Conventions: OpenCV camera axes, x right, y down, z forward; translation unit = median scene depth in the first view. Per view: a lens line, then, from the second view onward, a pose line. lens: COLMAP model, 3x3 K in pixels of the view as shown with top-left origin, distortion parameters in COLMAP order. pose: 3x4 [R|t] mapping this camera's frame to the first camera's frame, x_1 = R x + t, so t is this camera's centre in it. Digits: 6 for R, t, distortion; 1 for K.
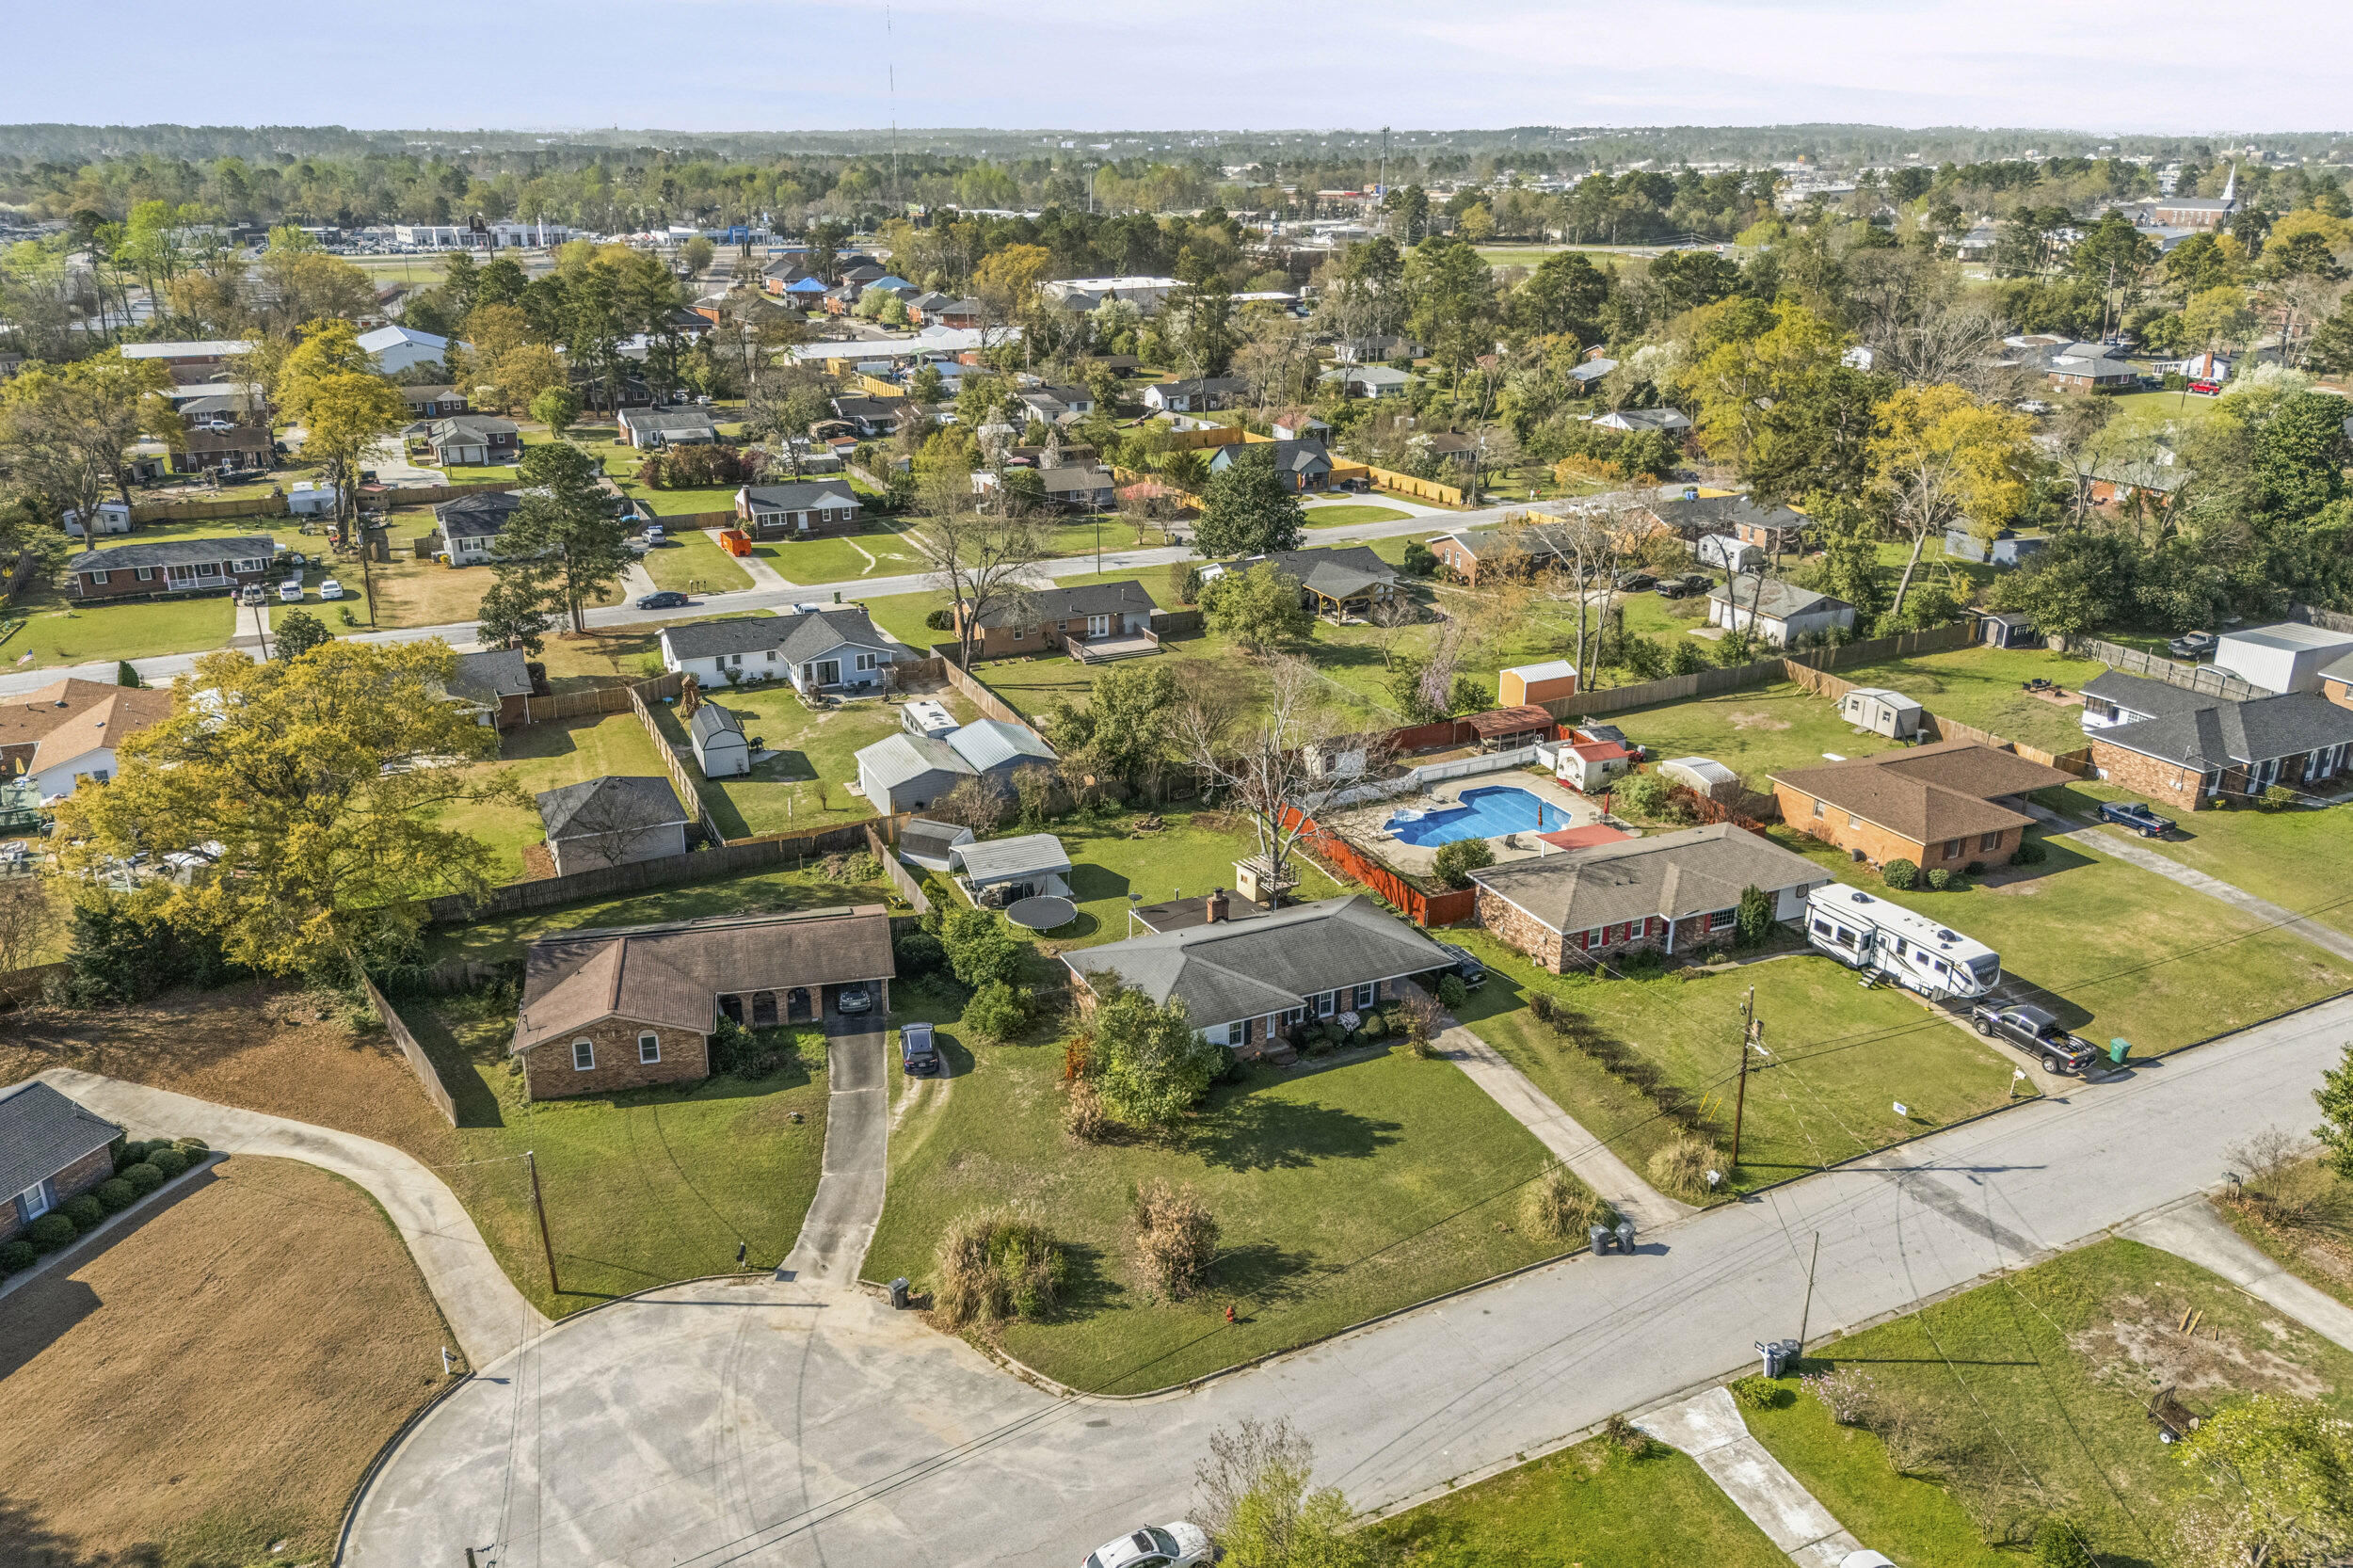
lens RADIAL K [[1744.1, 0, 1176.5], [0, 1744.1, 784.0], [0, 0, 1]] dist [0.087756, -0.099169]
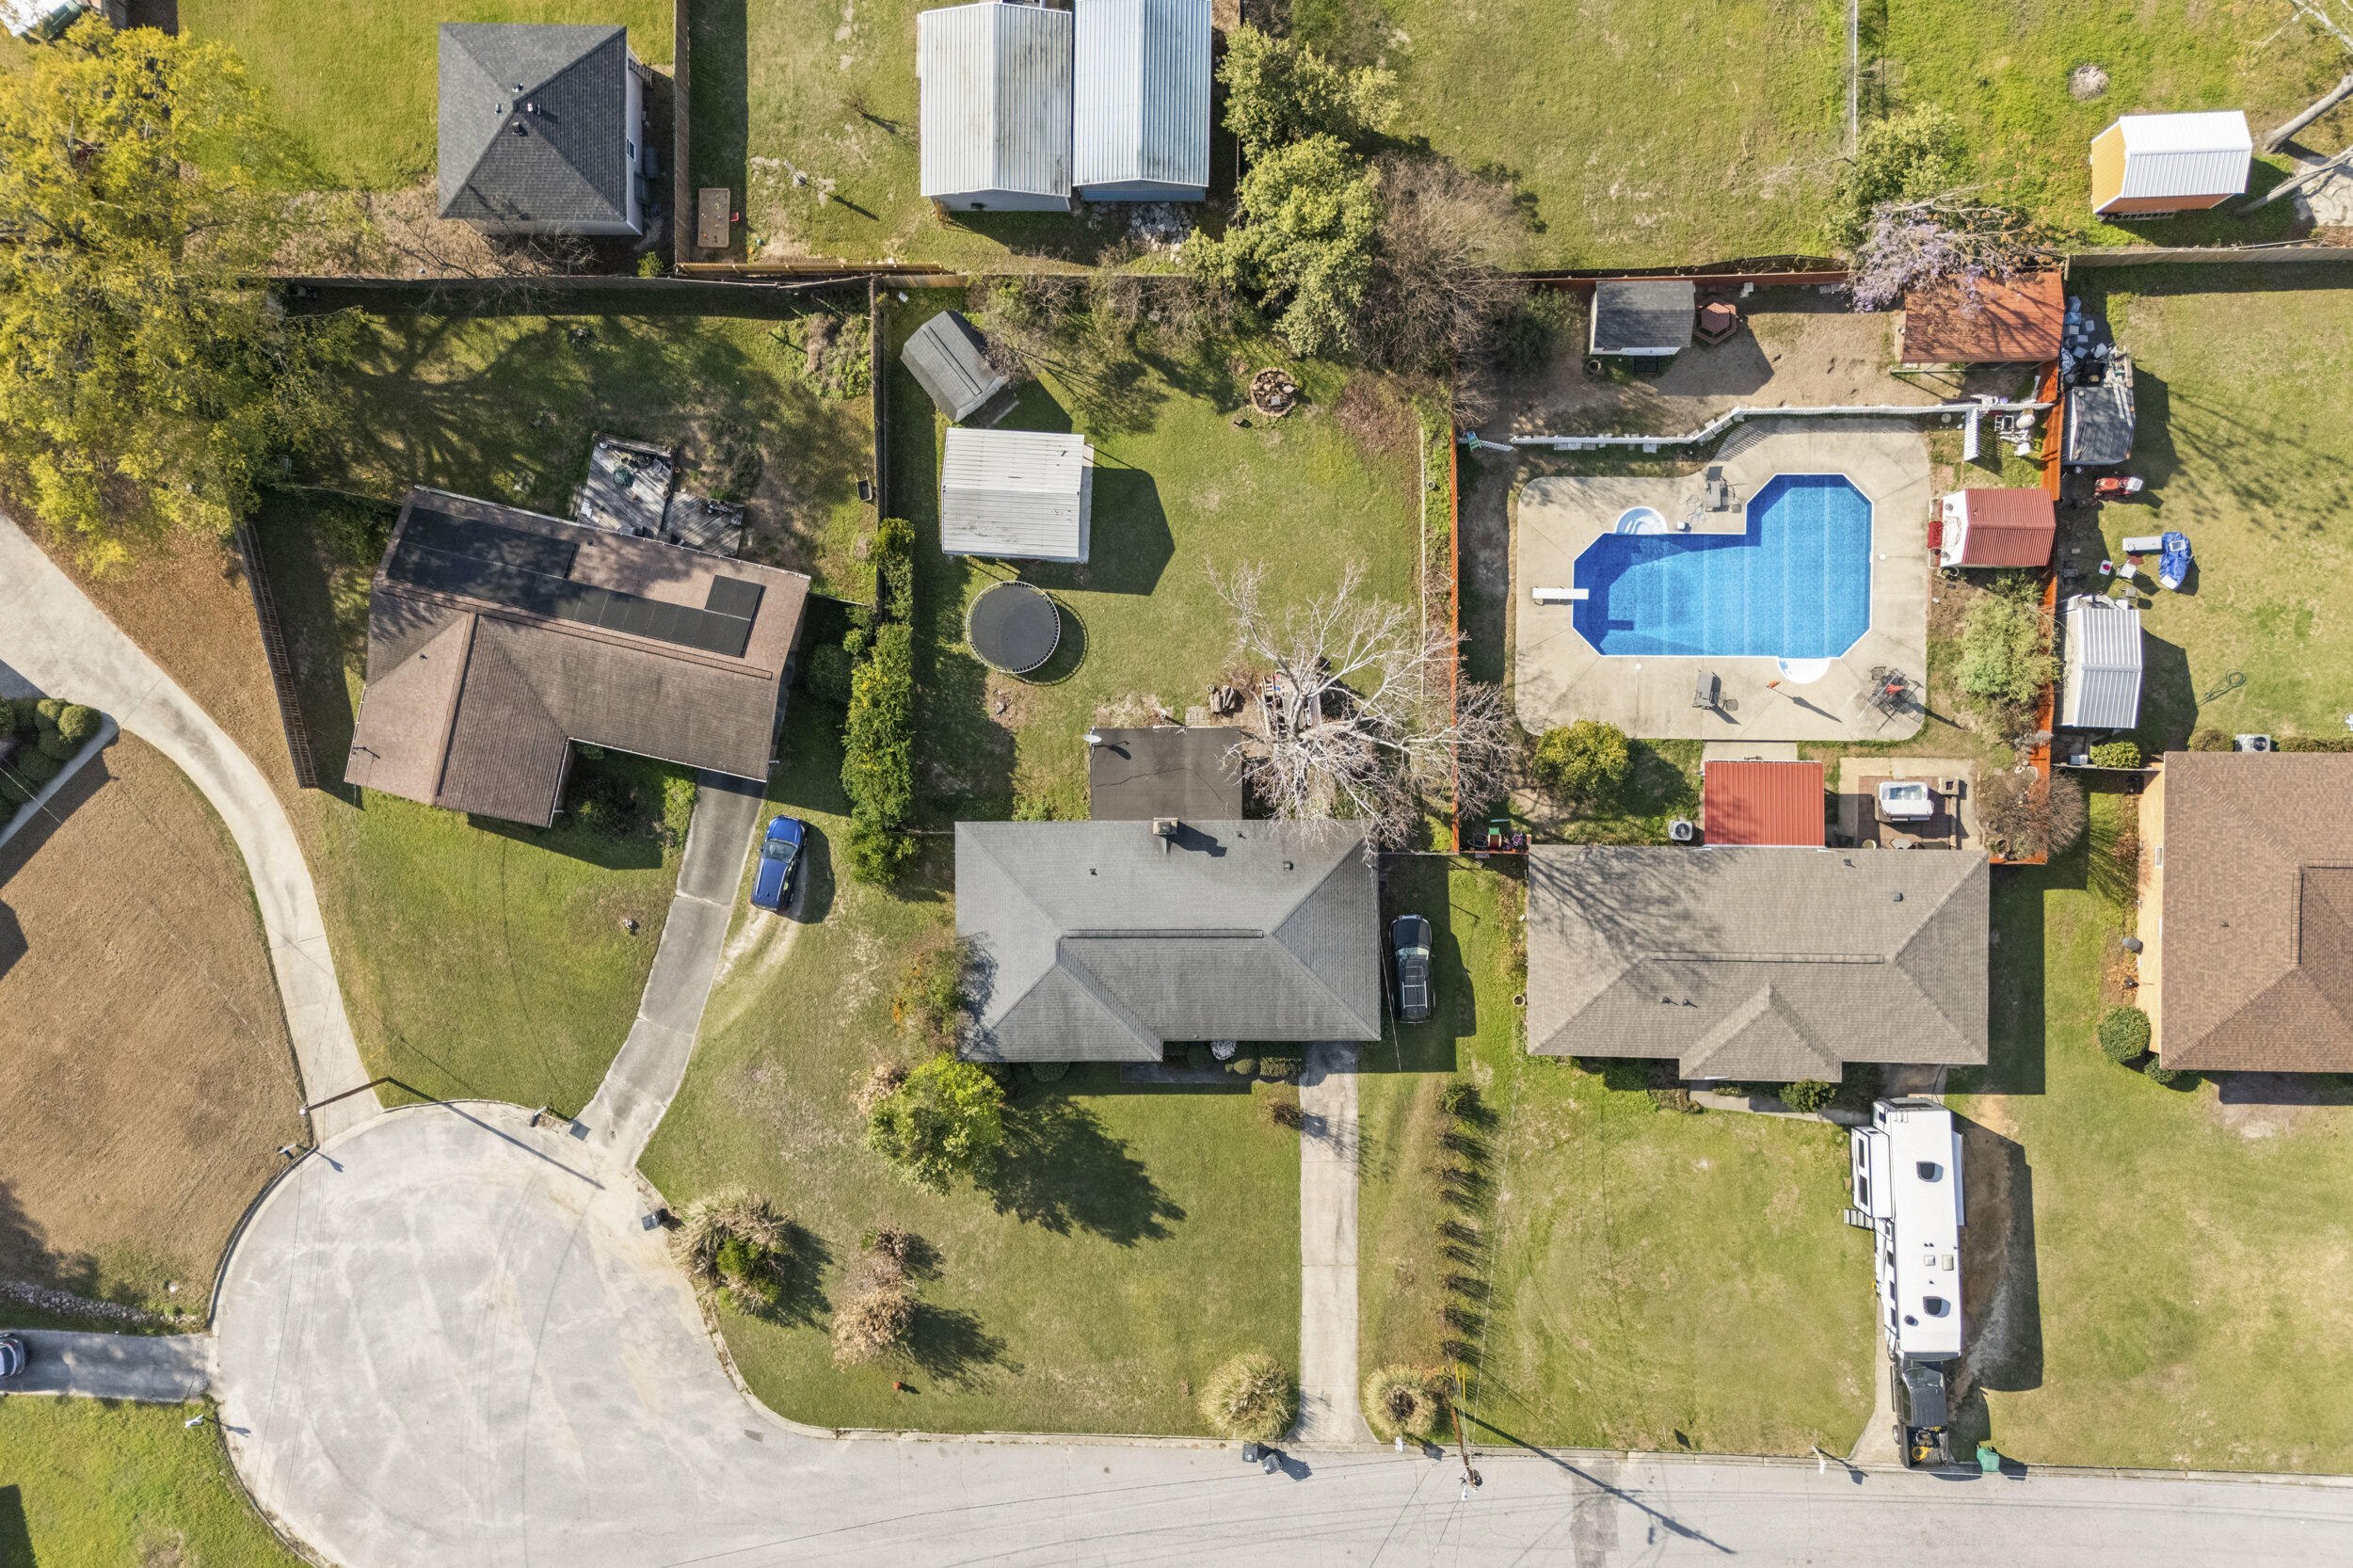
lens RADIAL K [[1720.3, 0, 1176.5], [0, 1720.3, 784.0], [0, 0, 1]] dist [0.088509, -0.090222]
pose [[0.902715, 0.429009, -0.032513, 0.052732], [-0.114996, 0.313410, 0.942629, -0.760459], [0.414586, -0.847187, 0.332254, 0.856765]]
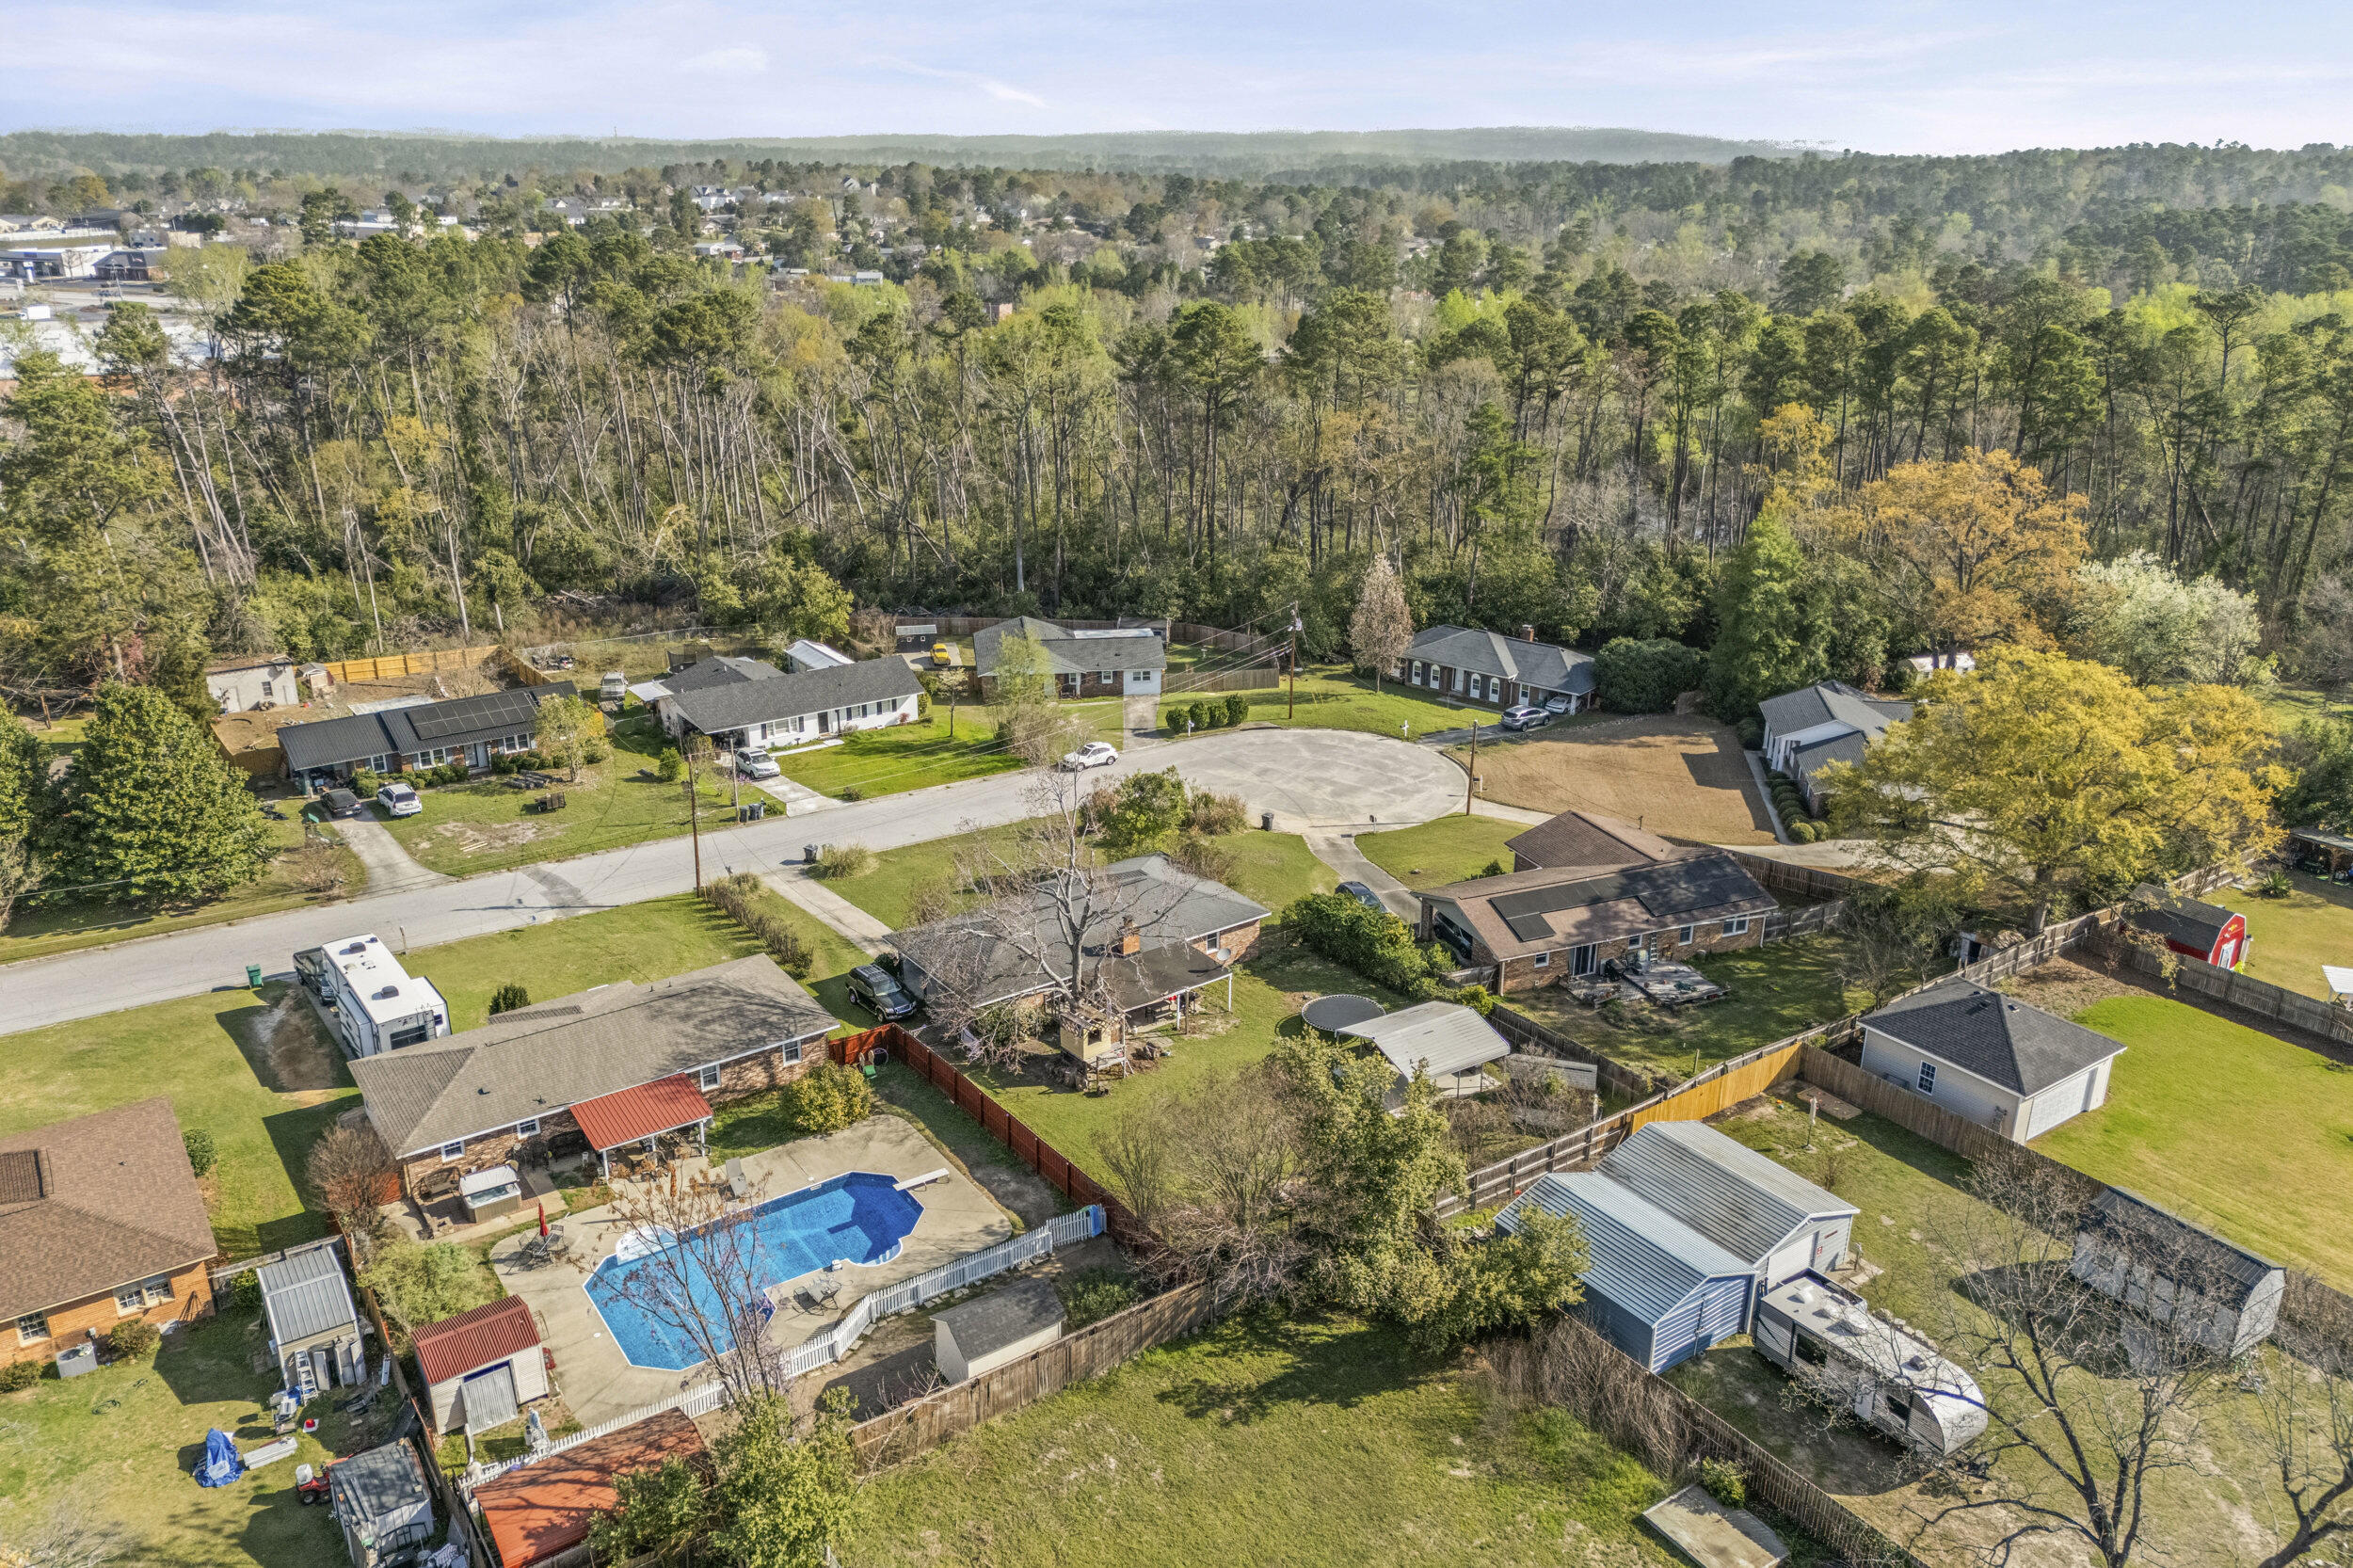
lens RADIAL K [[1744.1, 0, 1176.5], [0, 1744.1, 784.0], [0, 0, 1]] dist [0.087756, -0.099169]
pose [[-0.983951, 0.052366, -0.170581, 0.175558], [-0.072610, 0.755741, 0.650833, -0.681452], [0.162996, 0.652773, -0.739810, 1.859077]]
